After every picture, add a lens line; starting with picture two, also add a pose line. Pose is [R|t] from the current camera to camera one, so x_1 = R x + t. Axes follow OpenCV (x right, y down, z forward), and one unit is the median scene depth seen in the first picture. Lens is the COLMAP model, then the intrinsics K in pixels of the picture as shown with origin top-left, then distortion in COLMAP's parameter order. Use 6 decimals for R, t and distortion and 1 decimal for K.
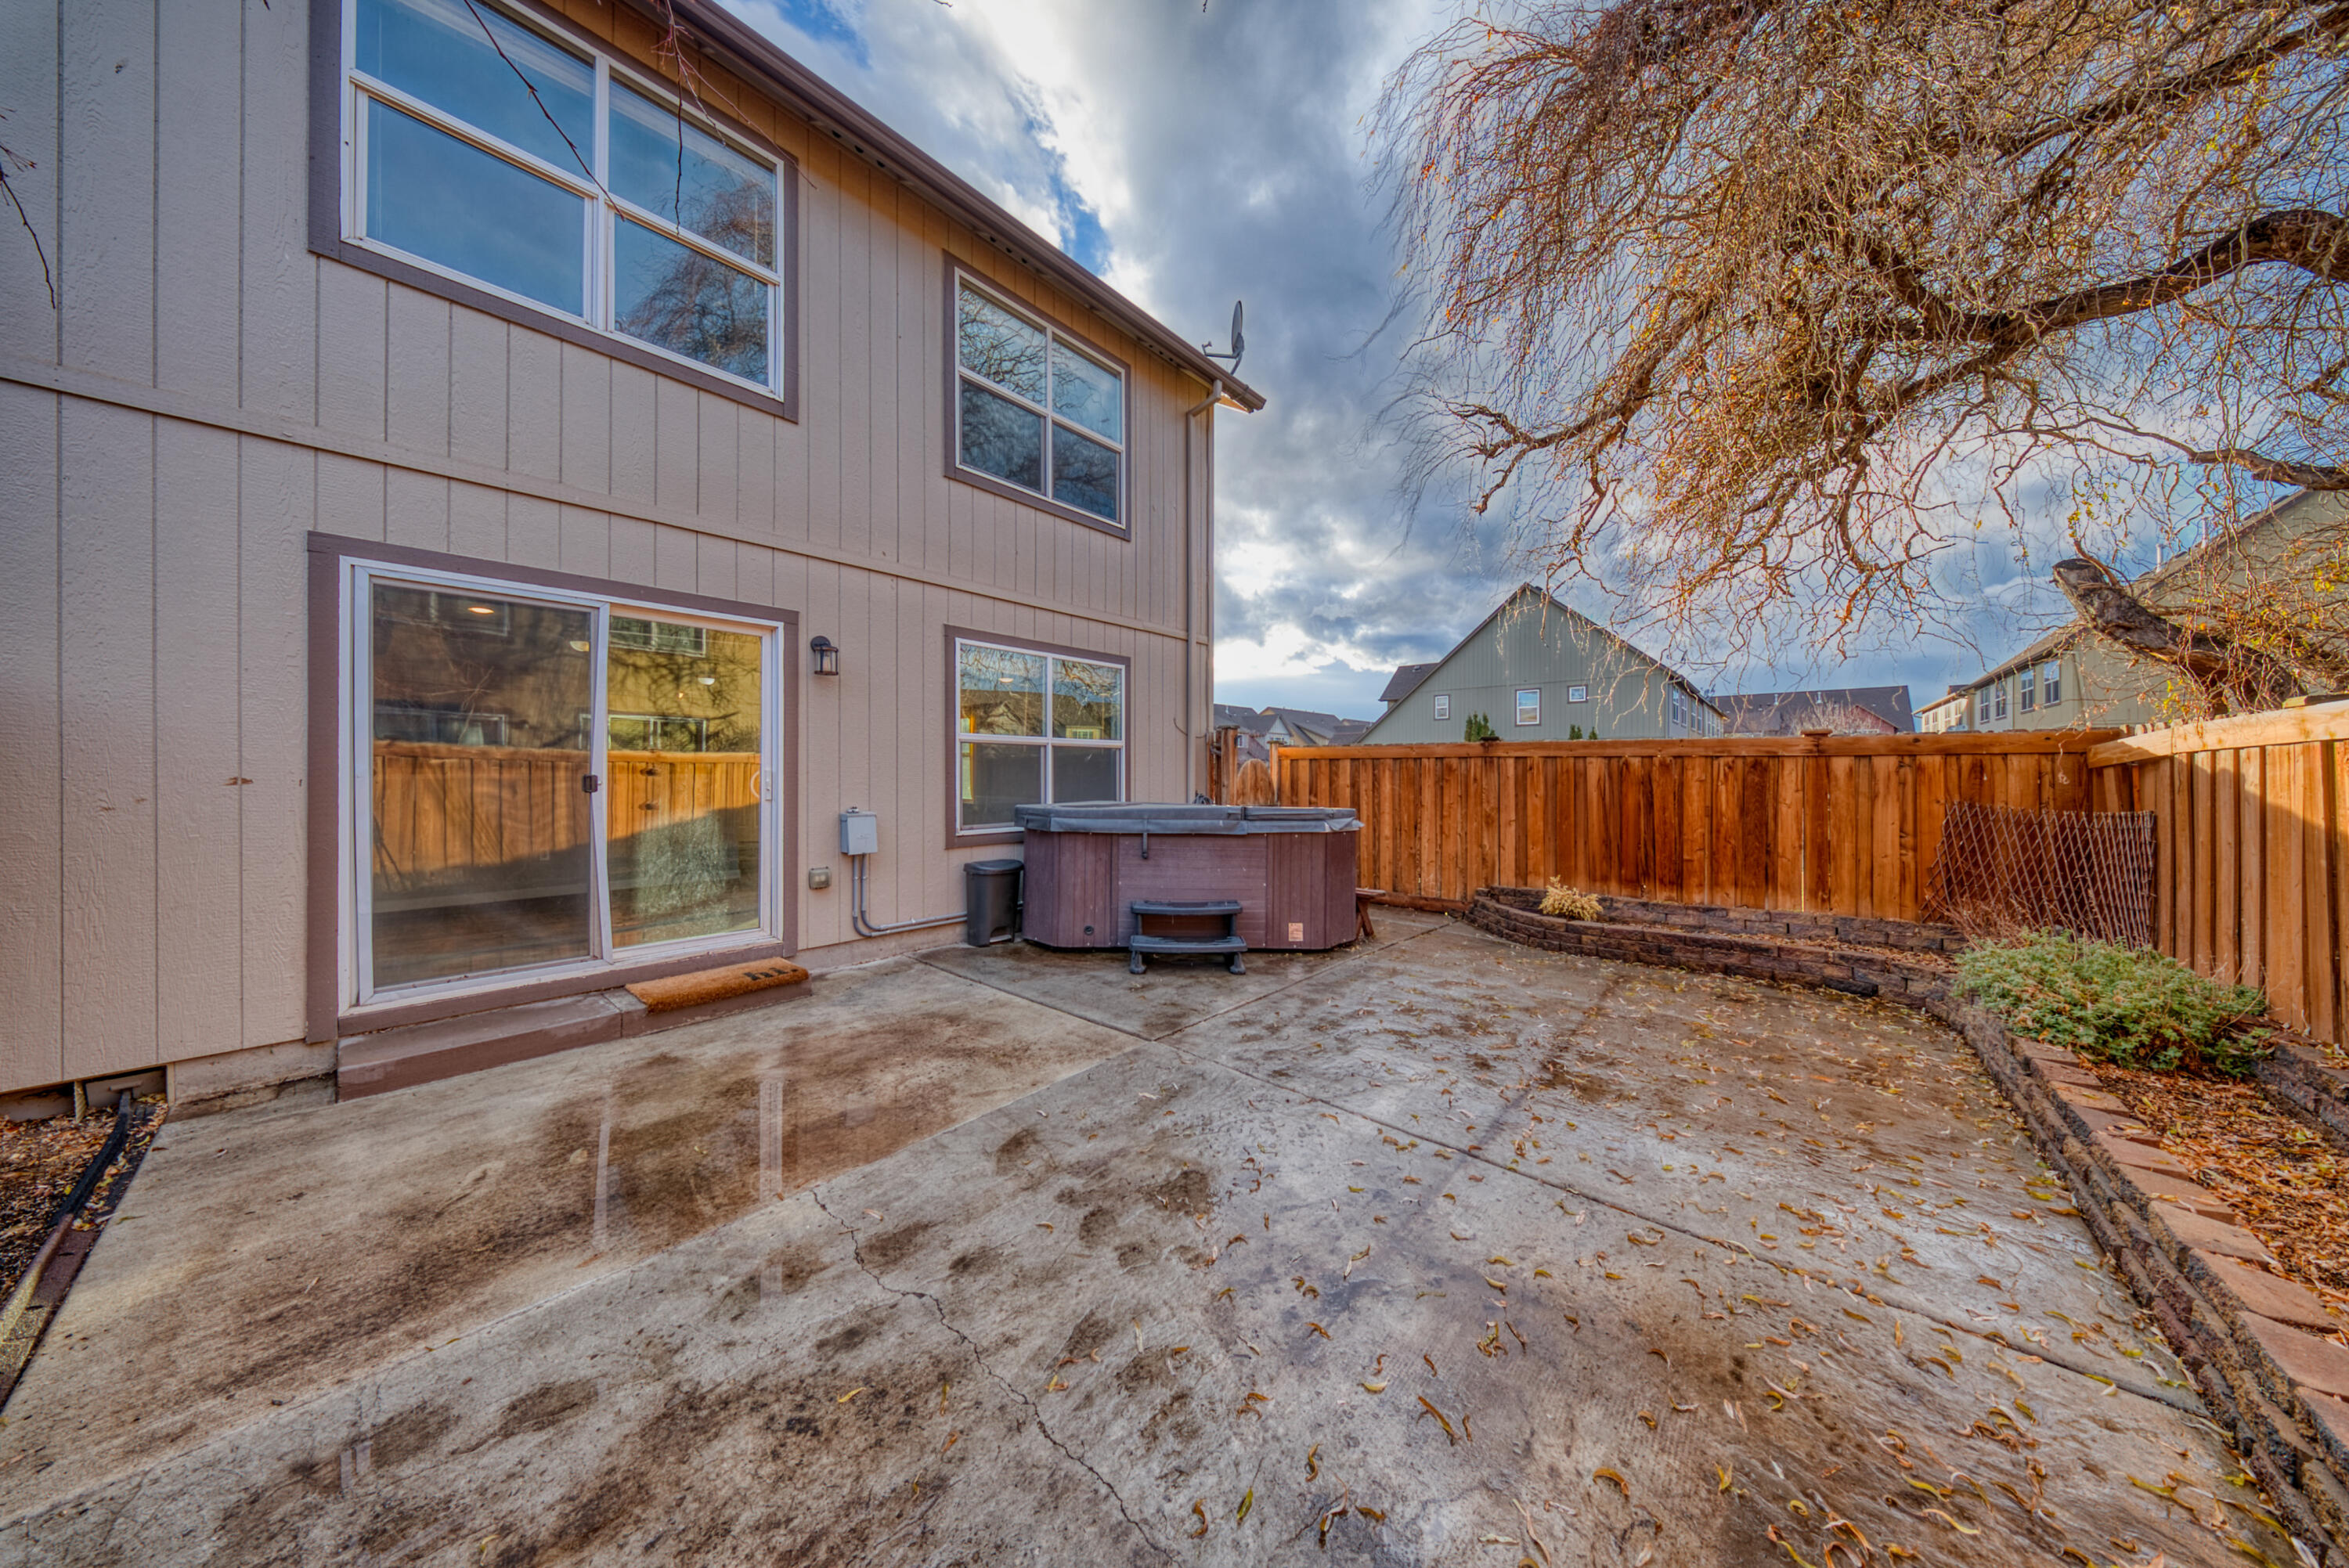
lens RADIAL K [[694.0, 0, 1182.4], [0, 694.0, 772.7], [0, 0, 1]] dist [-0.000501, -0.000024]
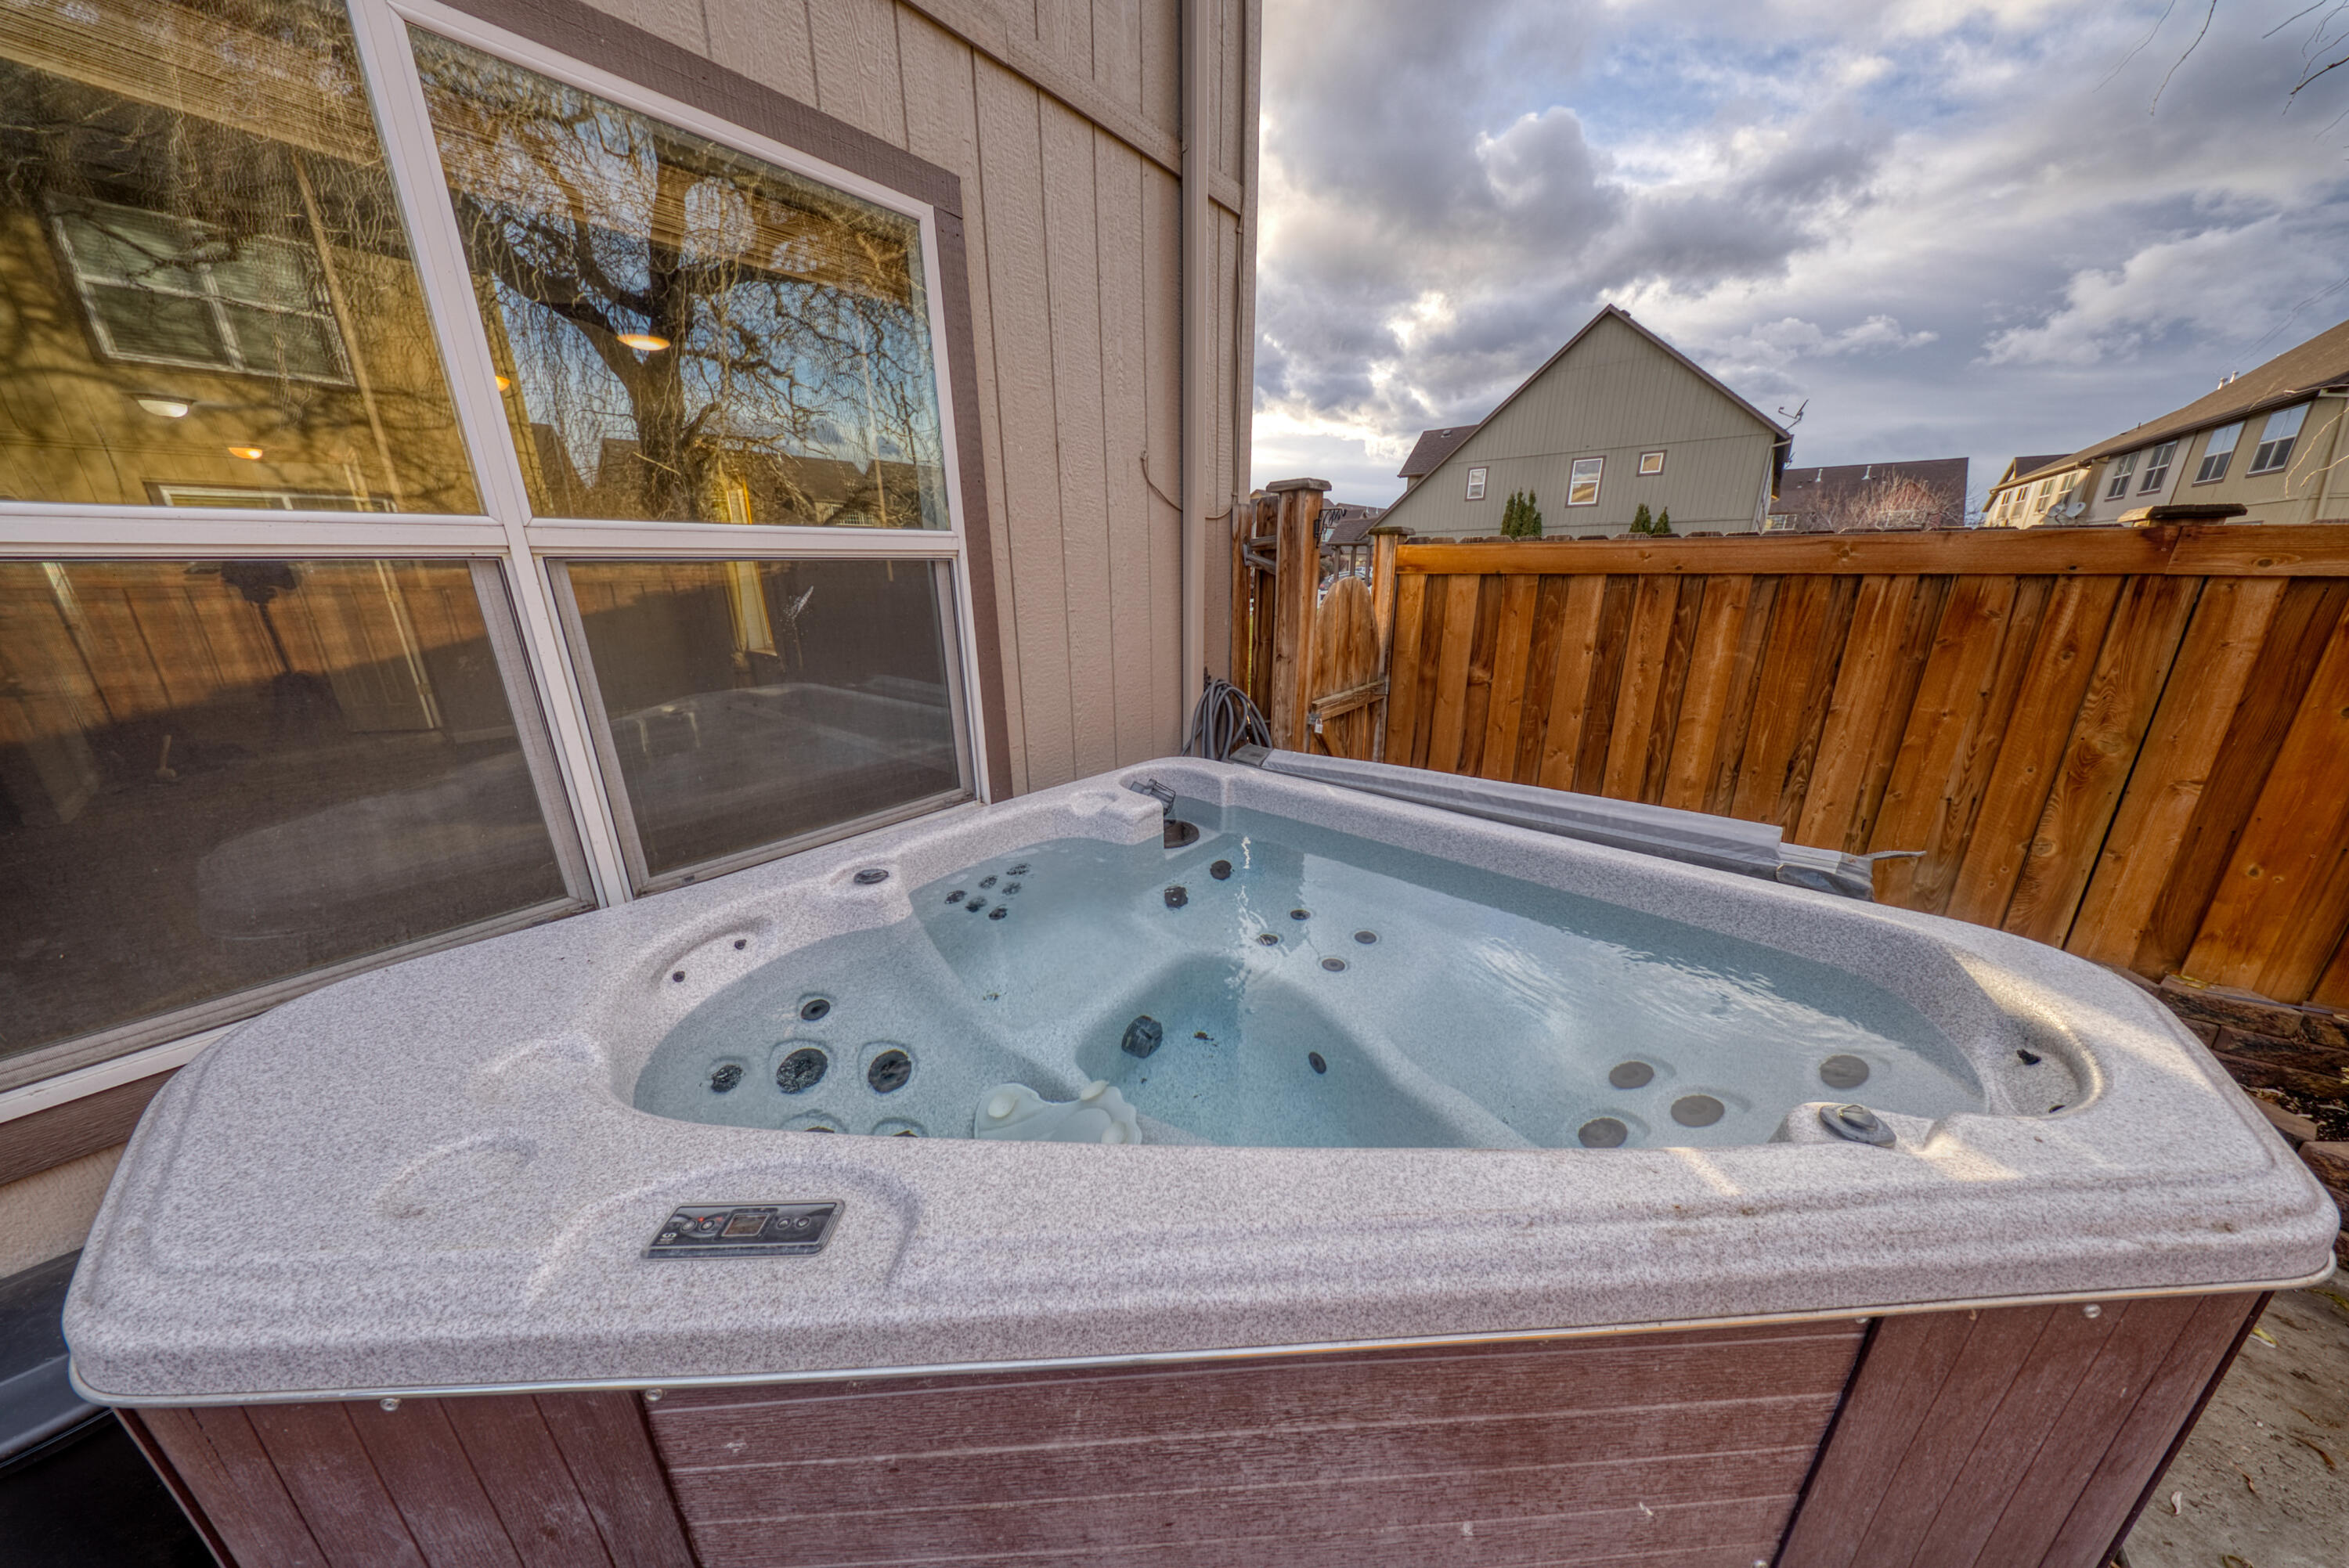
lens RADIAL K [[694.0, 0, 1182.4], [0, 694.0, 772.7], [0, 0, 1]] dist [-0.000501, -0.000024]
pose [[0.999442, -0.017837, 0.028246, -0.007704], [0.008992, 0.957958, 0.286766, -0.048680], [-0.032173, -0.286352, 0.957584, 1.075602]]
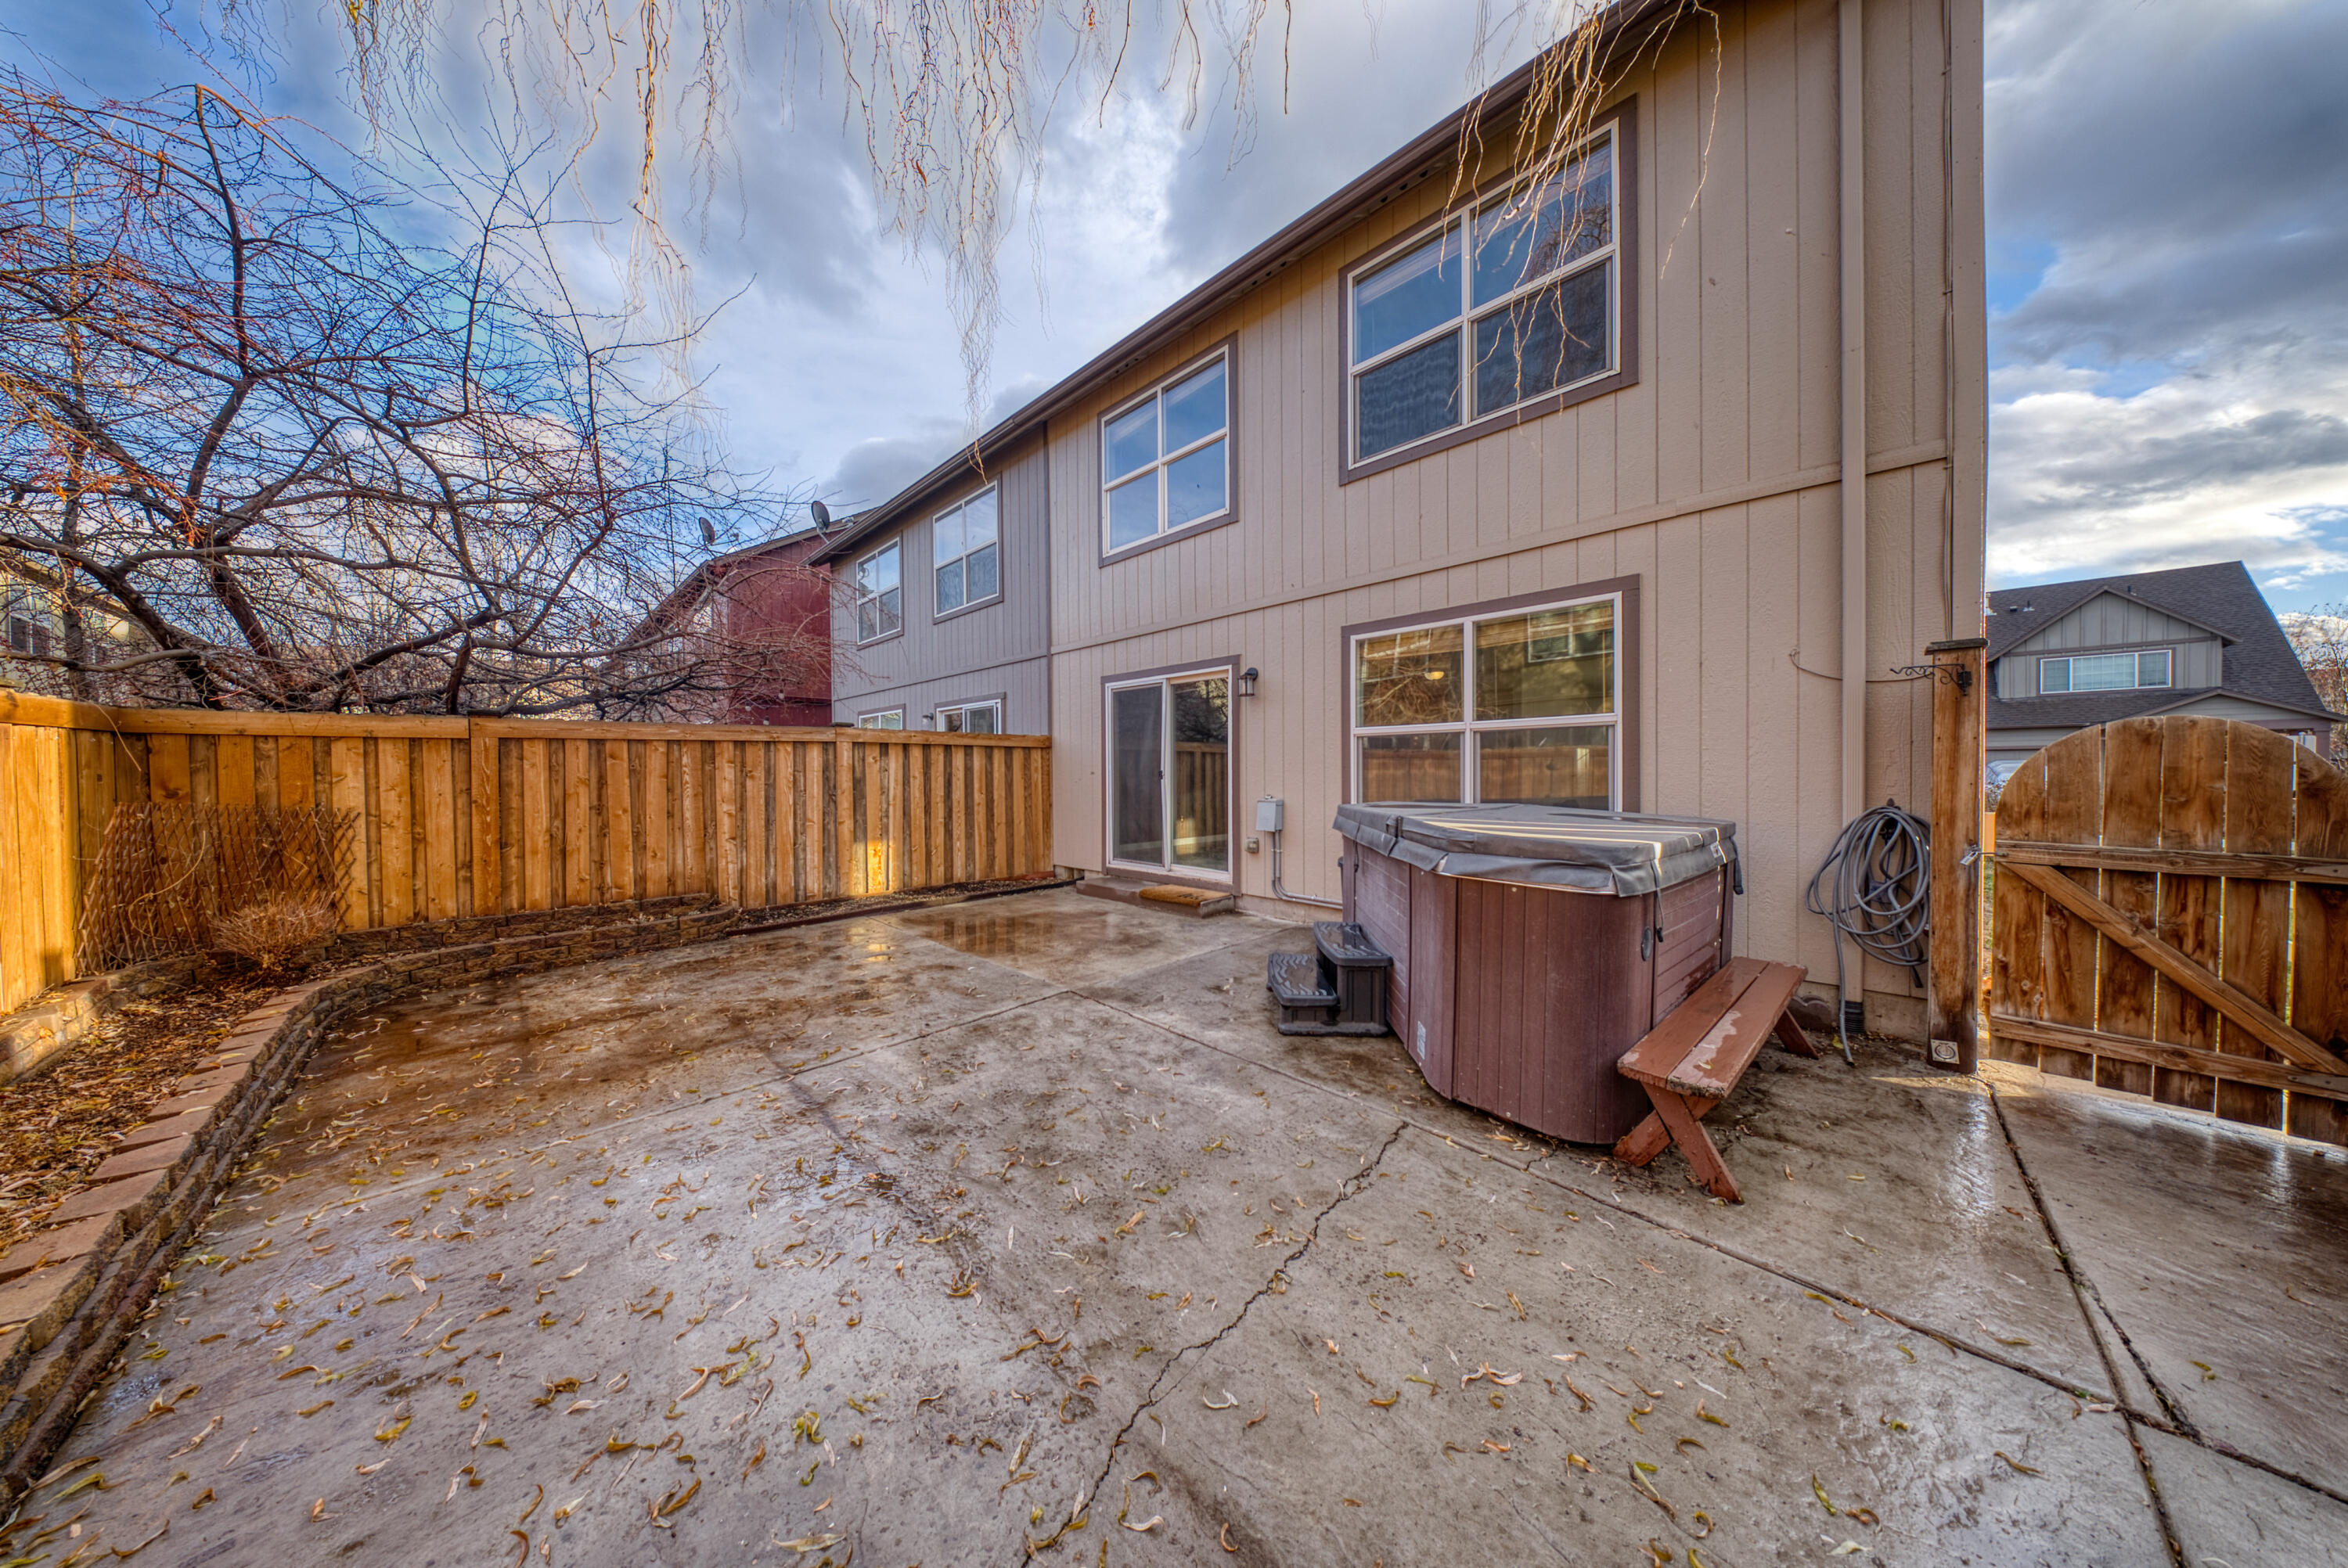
lens RADIAL K [[688.6, 0, 1172.1], [0, 688.6, 783.2], [0, 0, 1]] dist [0.006602, -0.003931]
pose [[-0.076342, 0.014237, -0.996980, 0.870800], [0.006288, 0.999885, 0.013797, 0.010476], [0.997062, -0.005215, -0.076423, 0.982512]]
